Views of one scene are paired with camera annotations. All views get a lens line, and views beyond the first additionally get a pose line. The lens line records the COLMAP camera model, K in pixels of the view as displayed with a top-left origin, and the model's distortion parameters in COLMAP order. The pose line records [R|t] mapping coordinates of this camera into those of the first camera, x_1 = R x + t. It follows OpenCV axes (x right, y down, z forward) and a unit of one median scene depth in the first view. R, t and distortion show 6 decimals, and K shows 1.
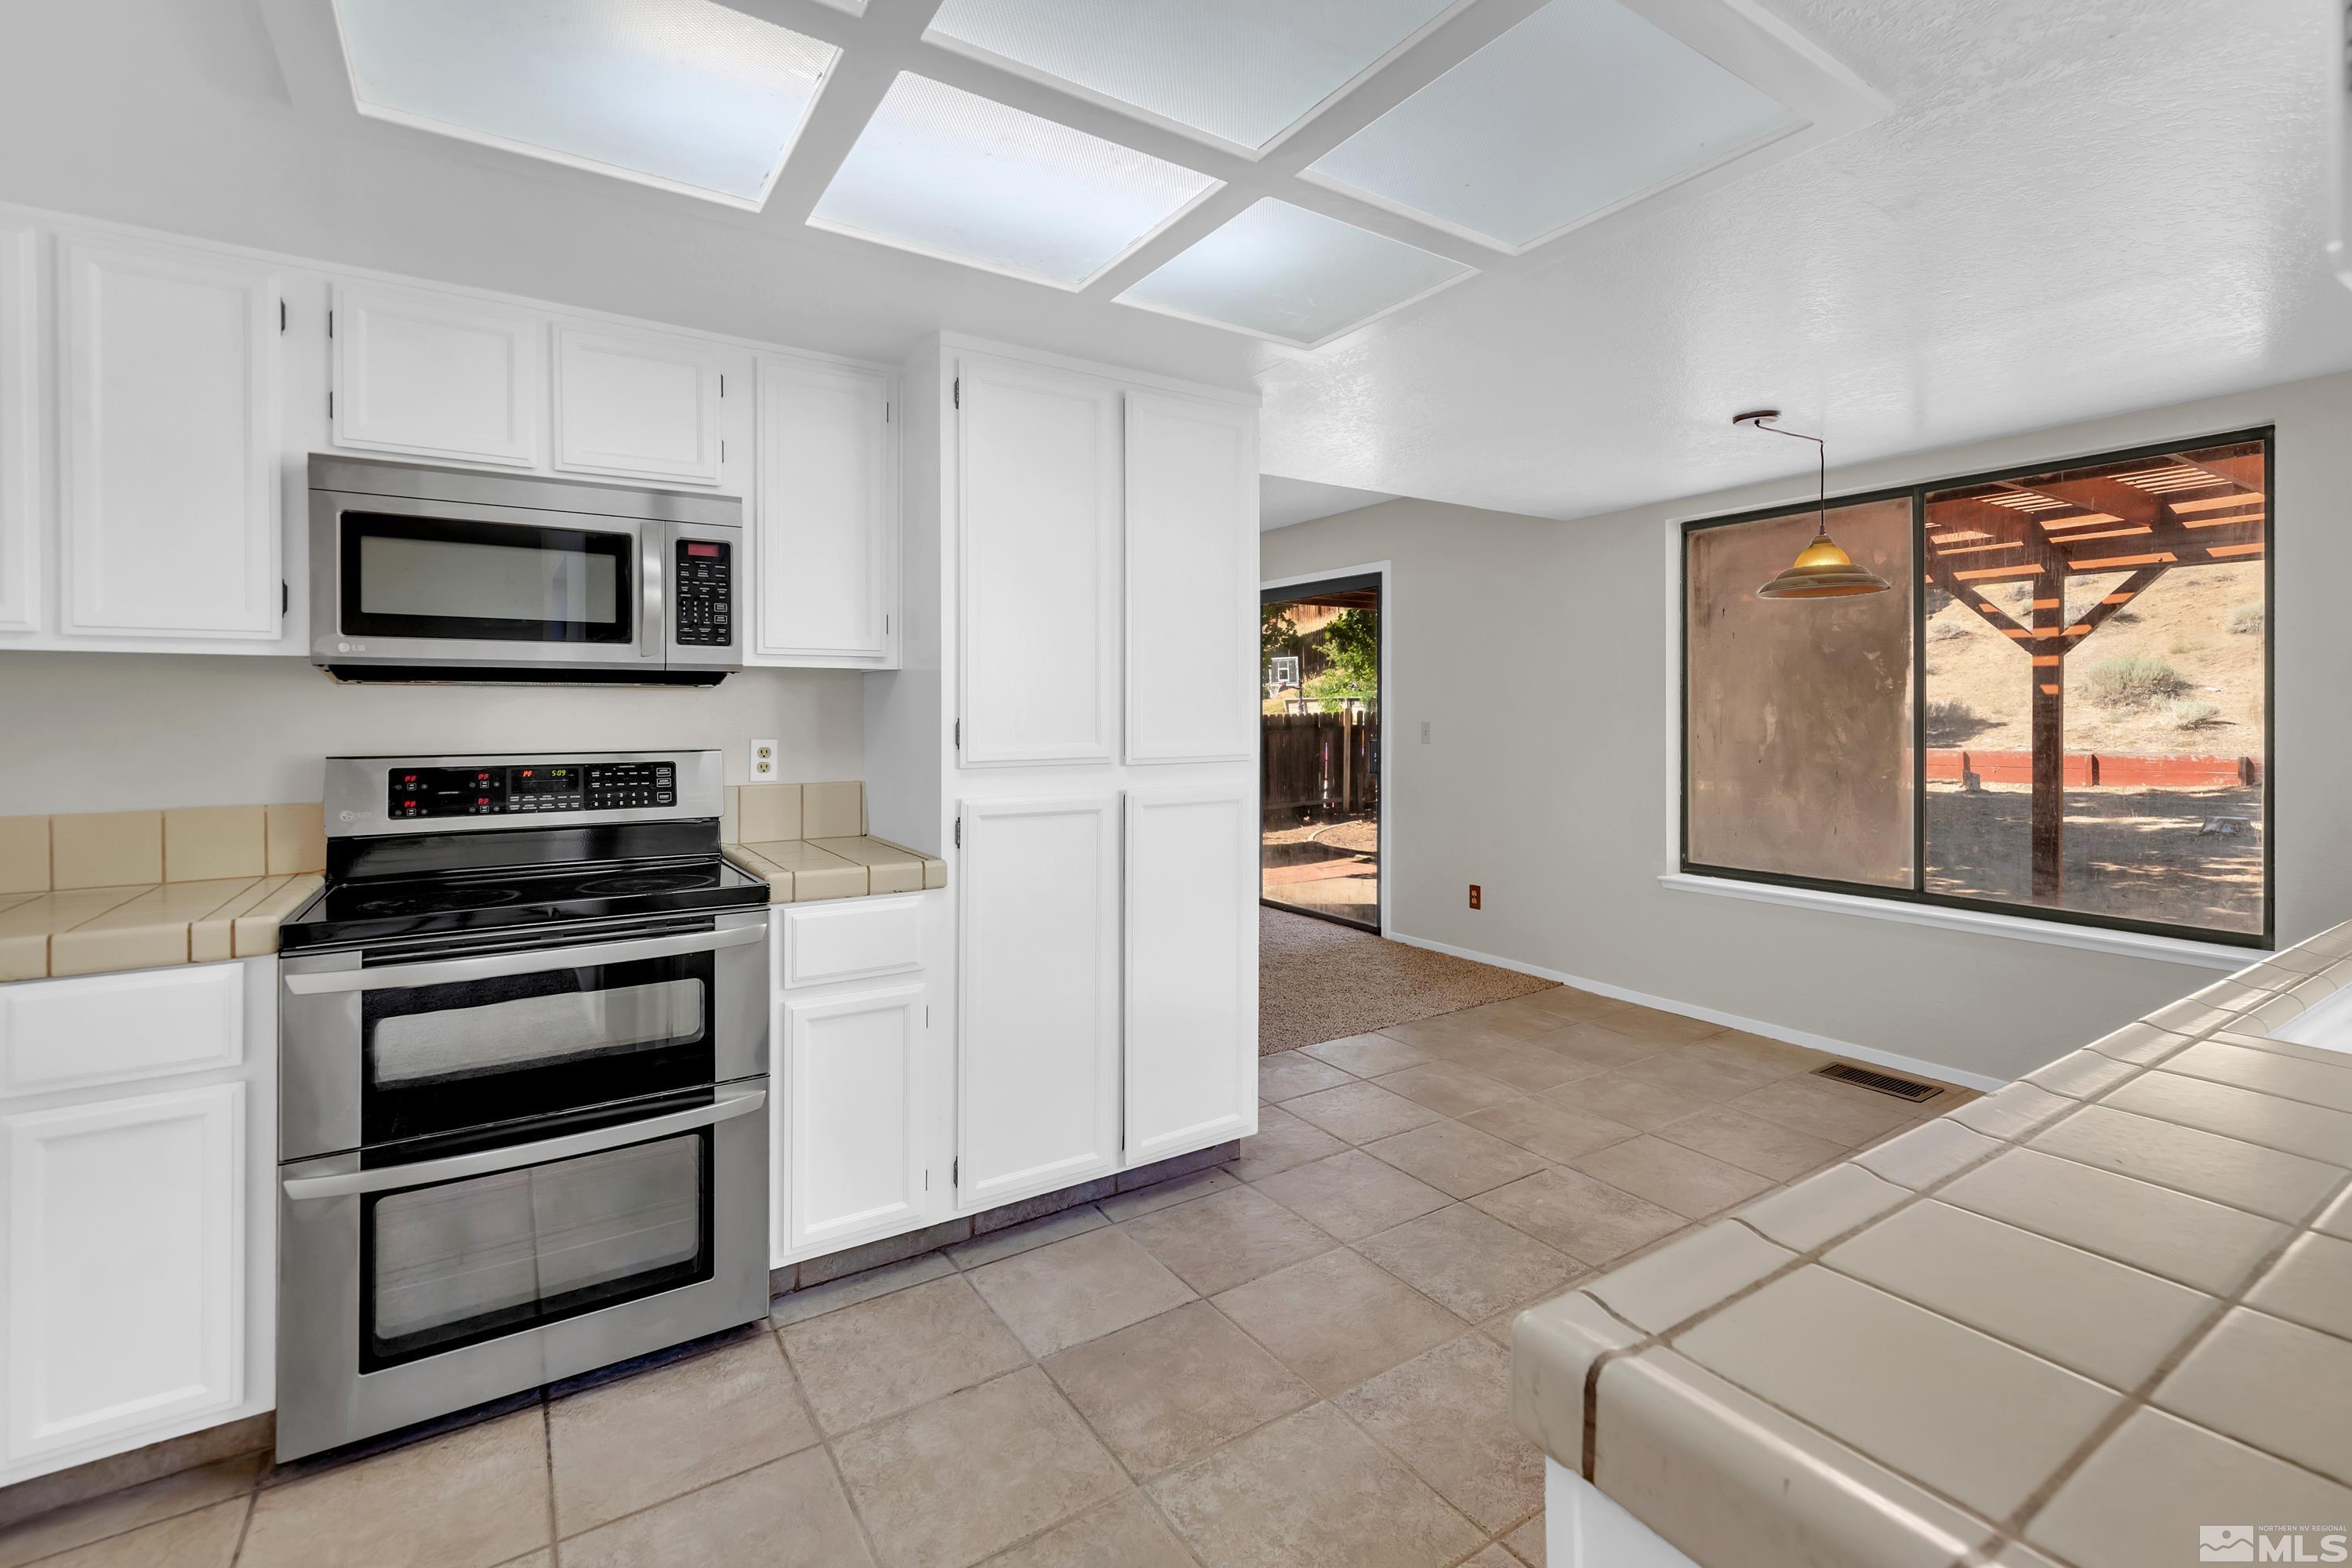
lens RADIAL K [[1023.3, 0, 1184.8], [0, 1023.3, 712.2], [0, 0, 1]] dist [0.005360, -0.000714]
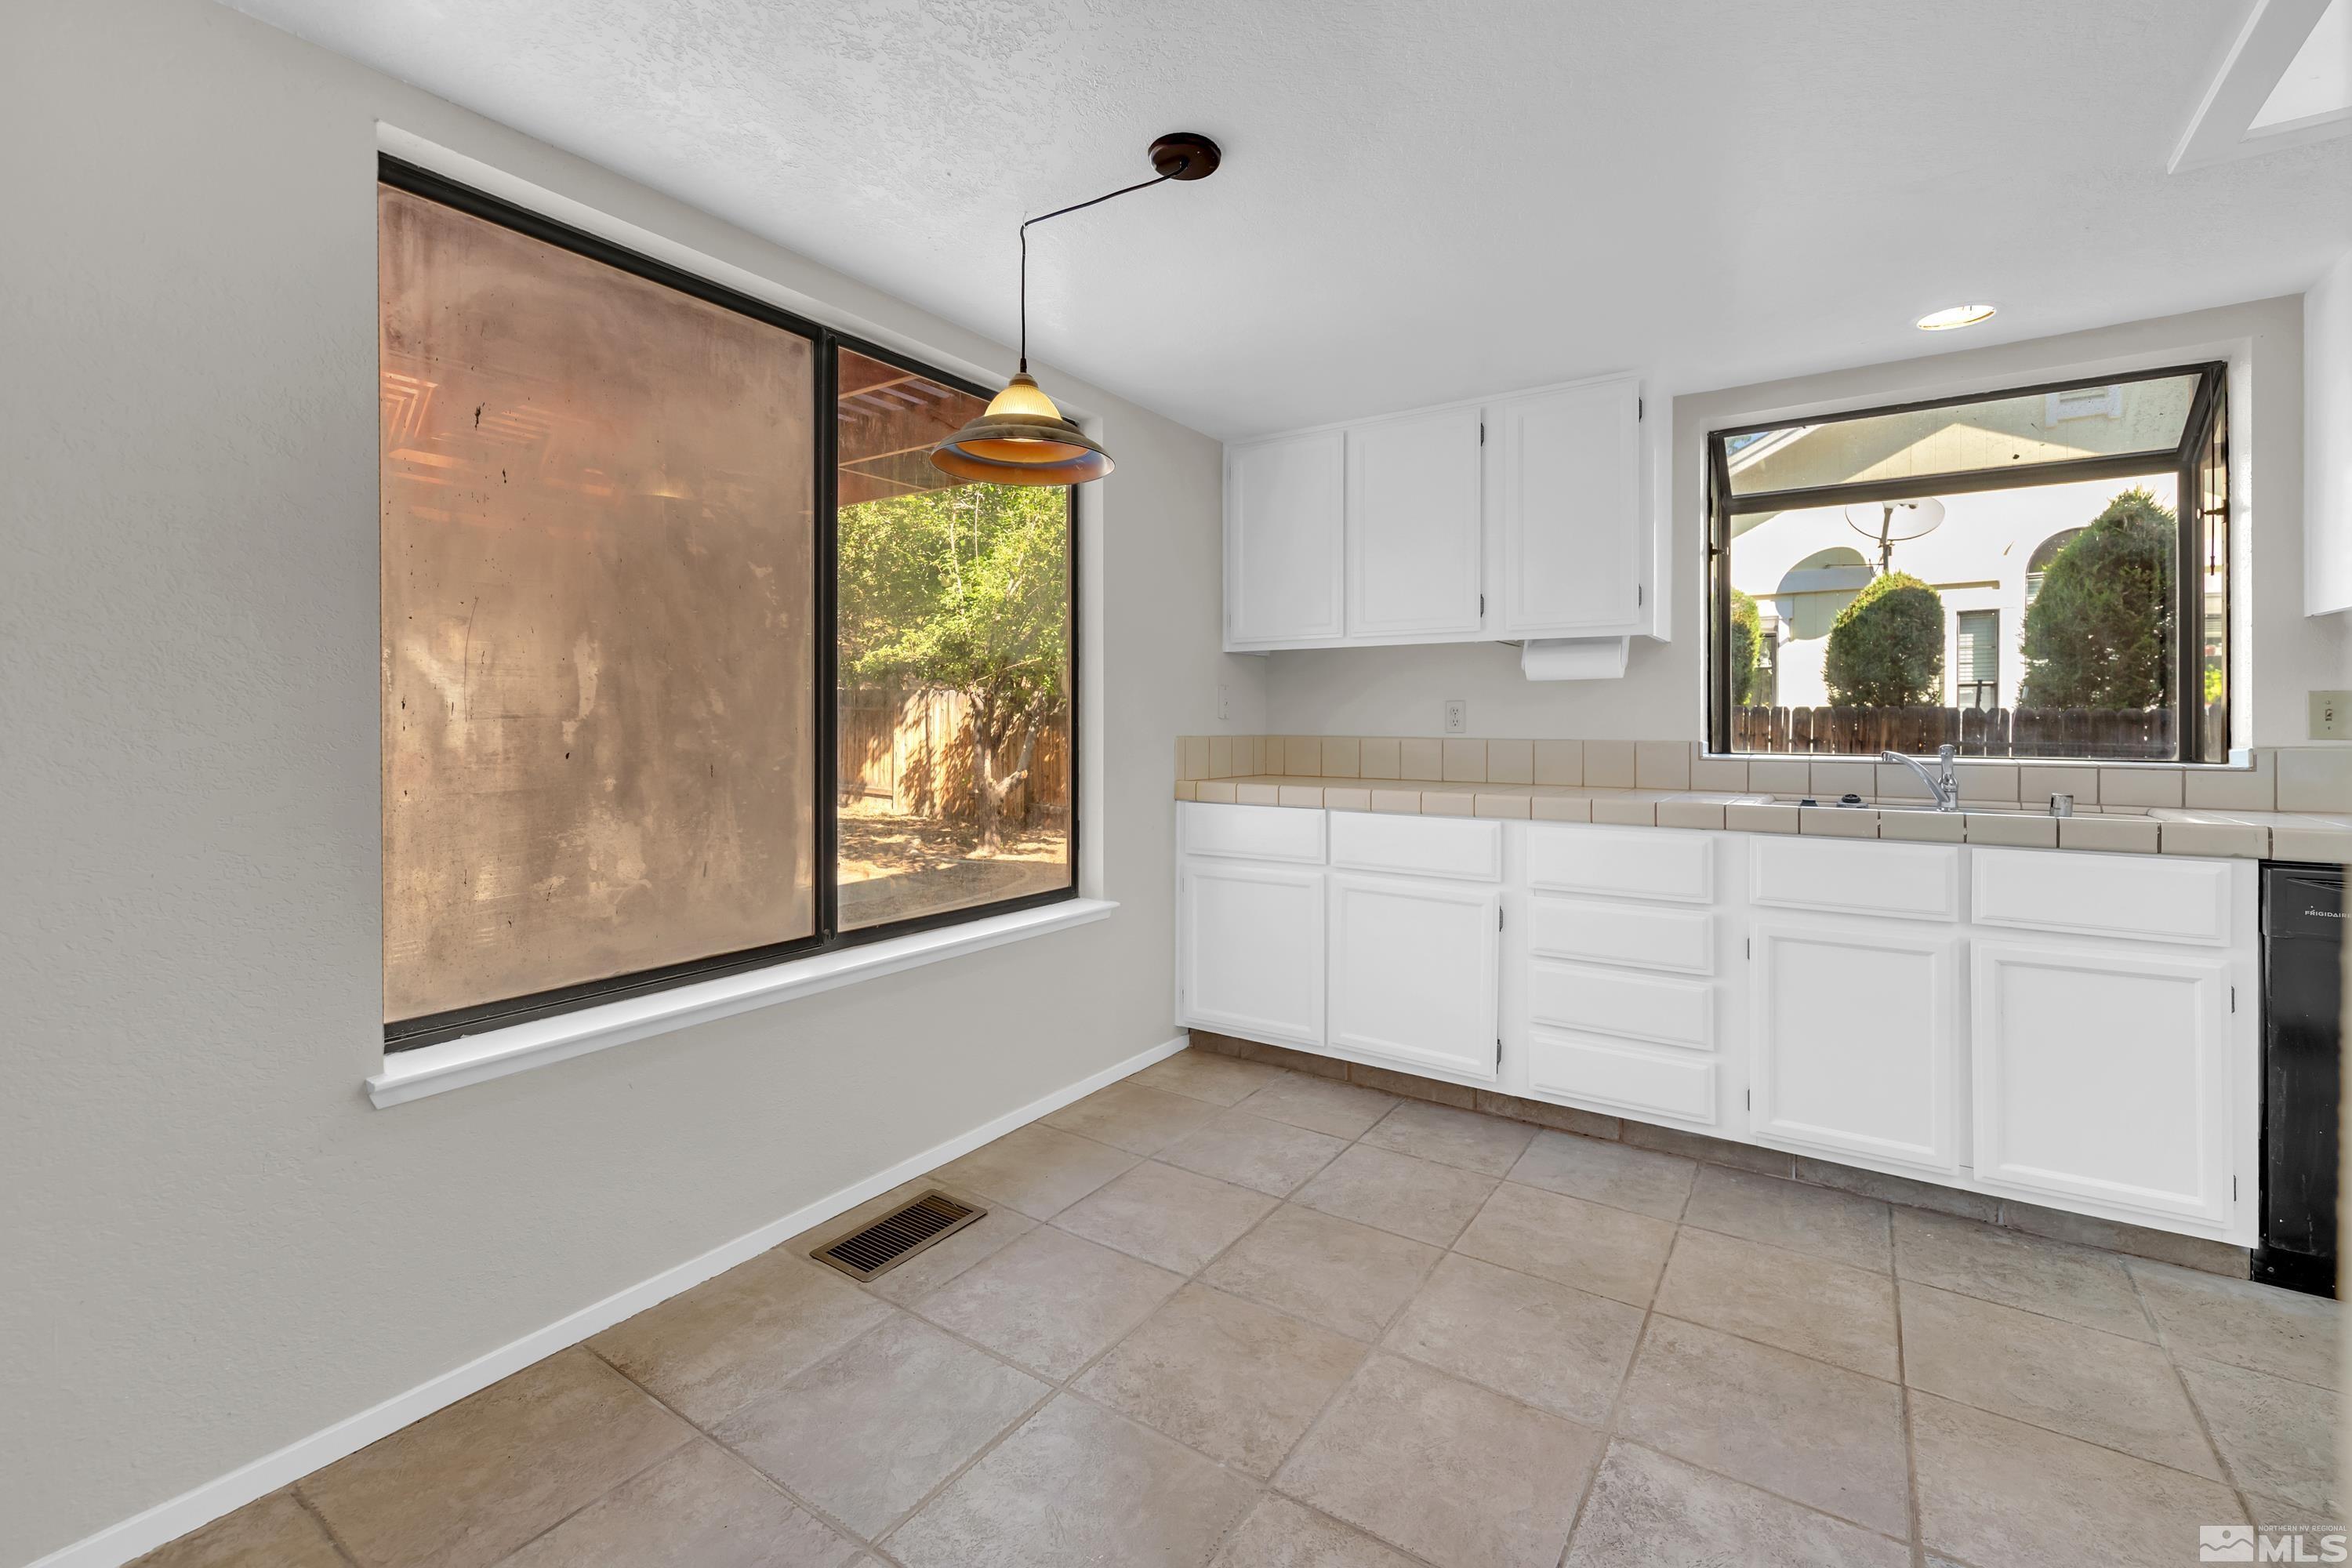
lens RADIAL K [[1023.3, 0, 1174.6], [0, 1023.3, 721.7], [0, 0, 1]] dist [0.005360, -0.000714]
pose [[-0.395737, 0.002941, 0.918359, 0.015397], [-0.001155, 0.999992, -0.003701, 0.060144], [-0.918363, -0.002525, -0.395731, 1.673762]]
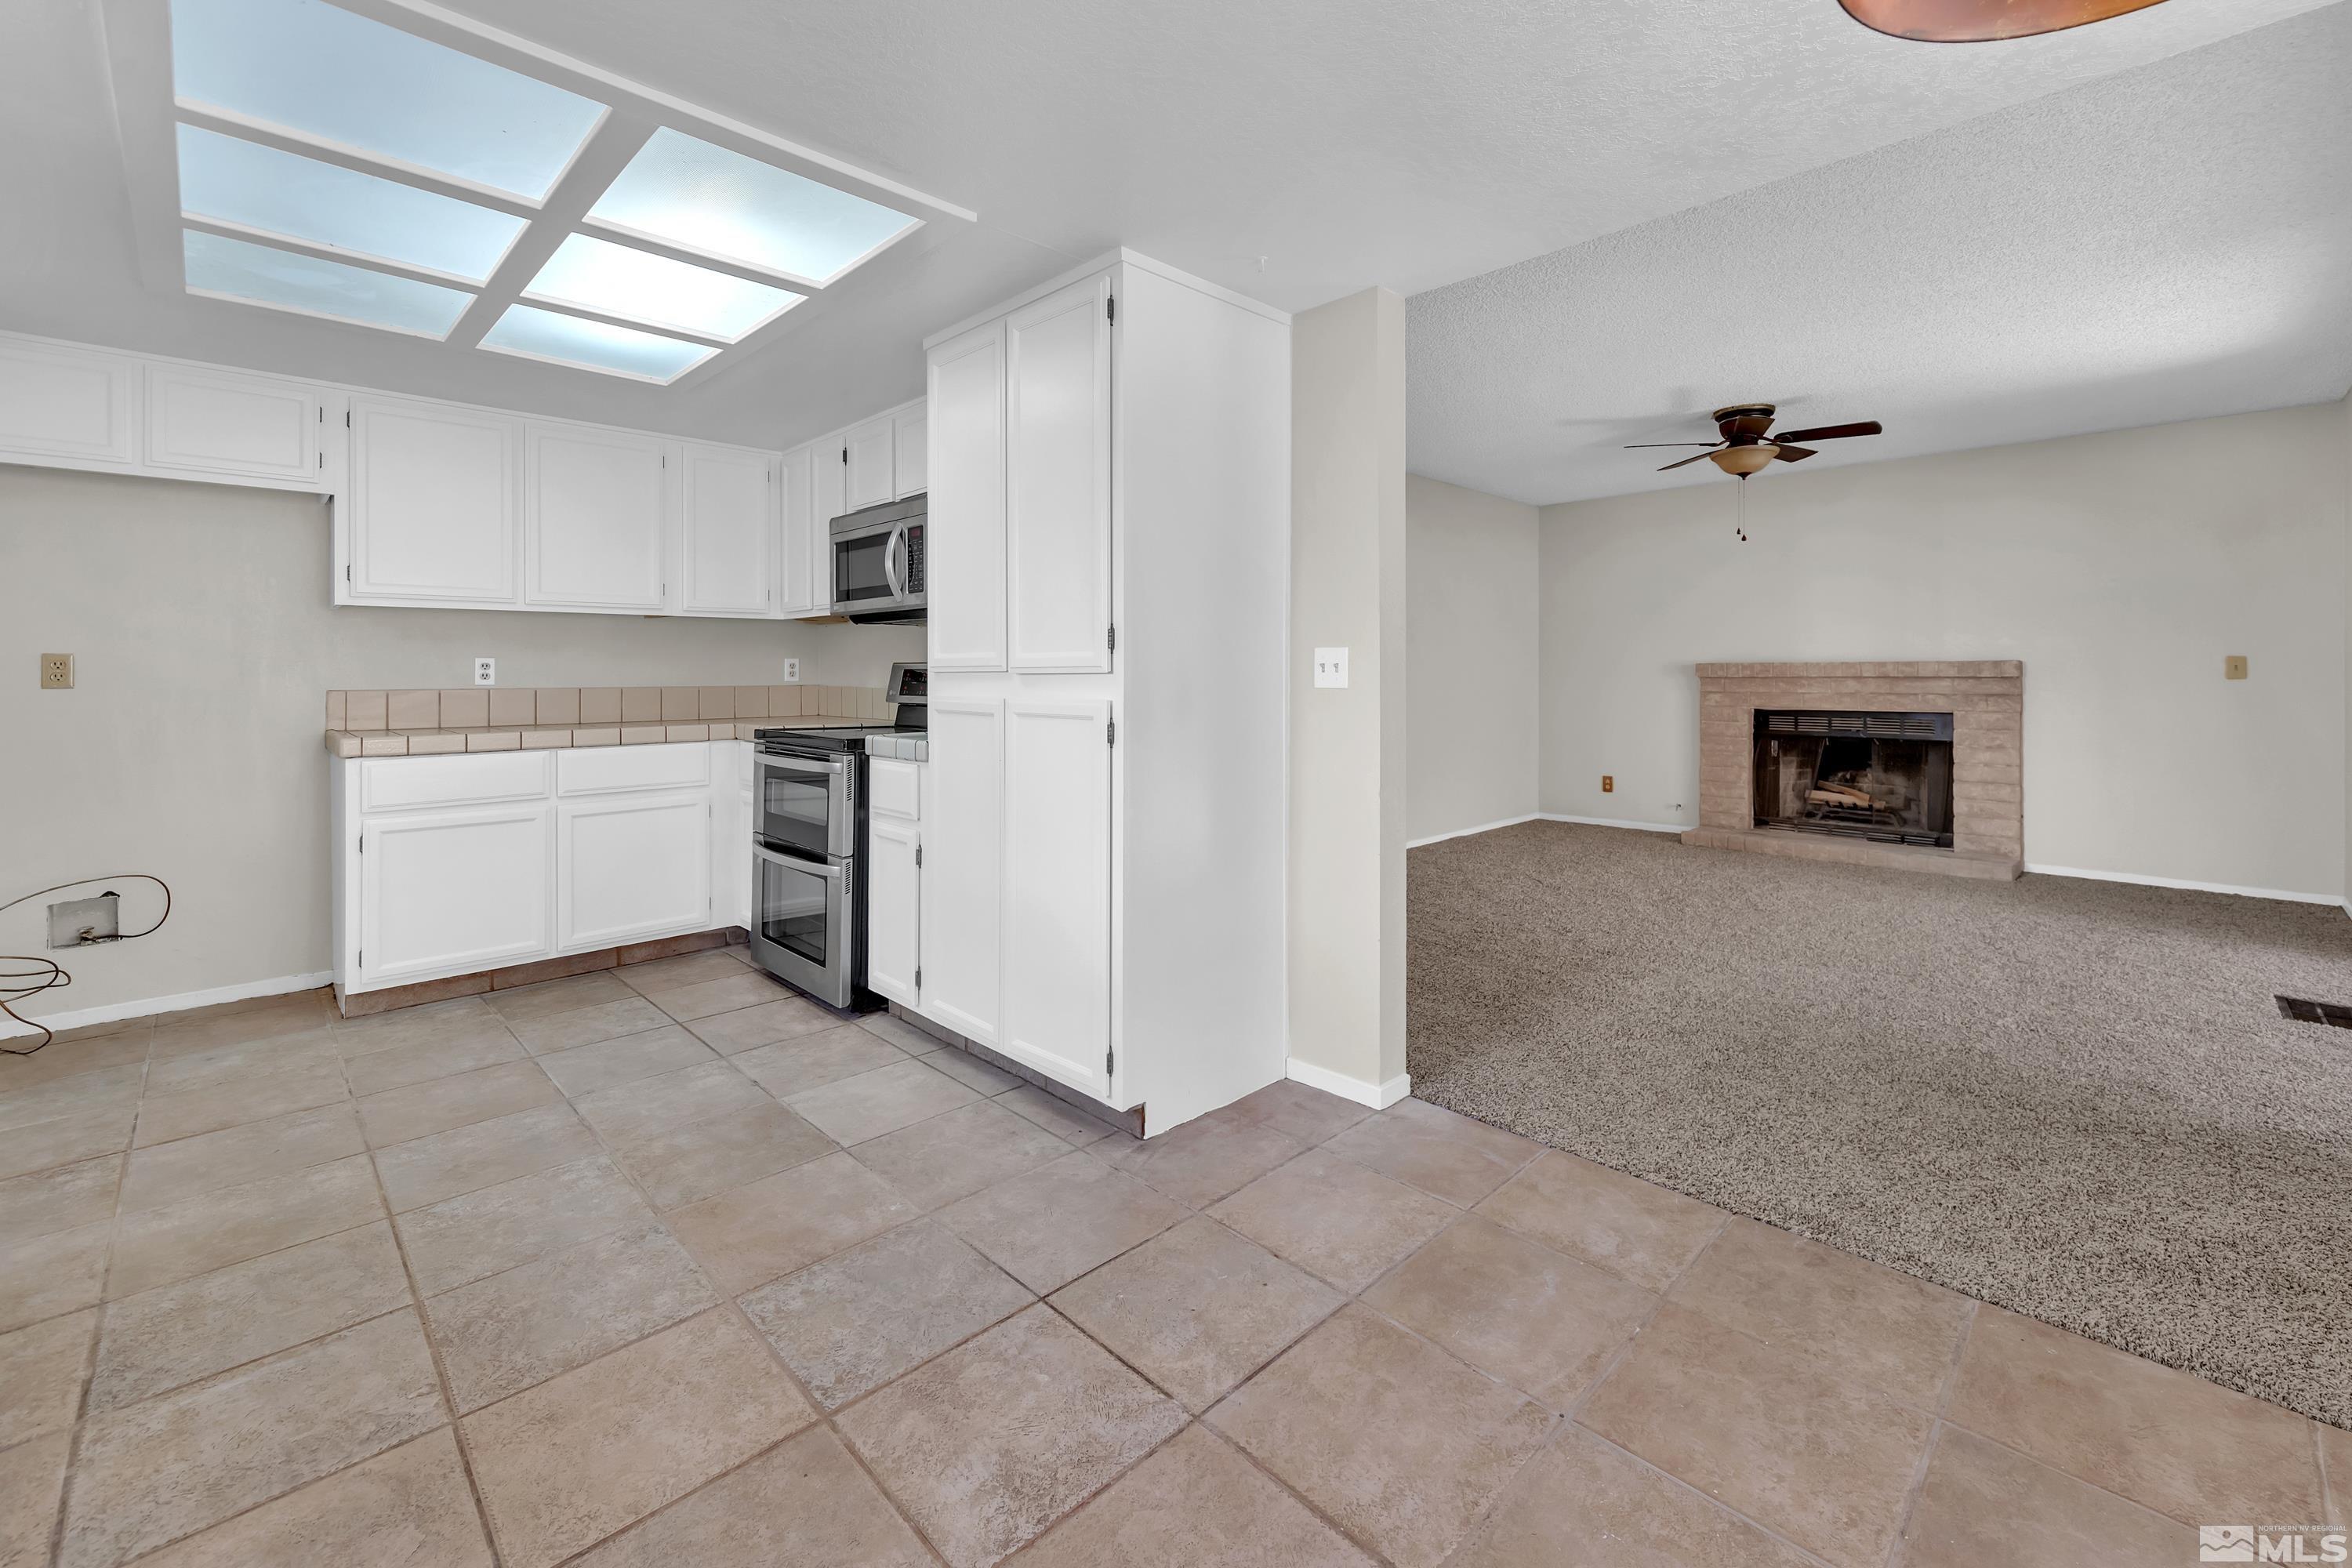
lens RADIAL K [[955.5, 0, 1210.9], [0, 955.5, 665.5], [0, 0, 1]] dist [0.002427, -0.000815]
pose [[0.230429, -0.006098, -0.973070, 1.087020], [0.000139, 0.999981, -0.006233, 0.057504], [0.973089, 0.001301, 0.230425, 1.120867]]
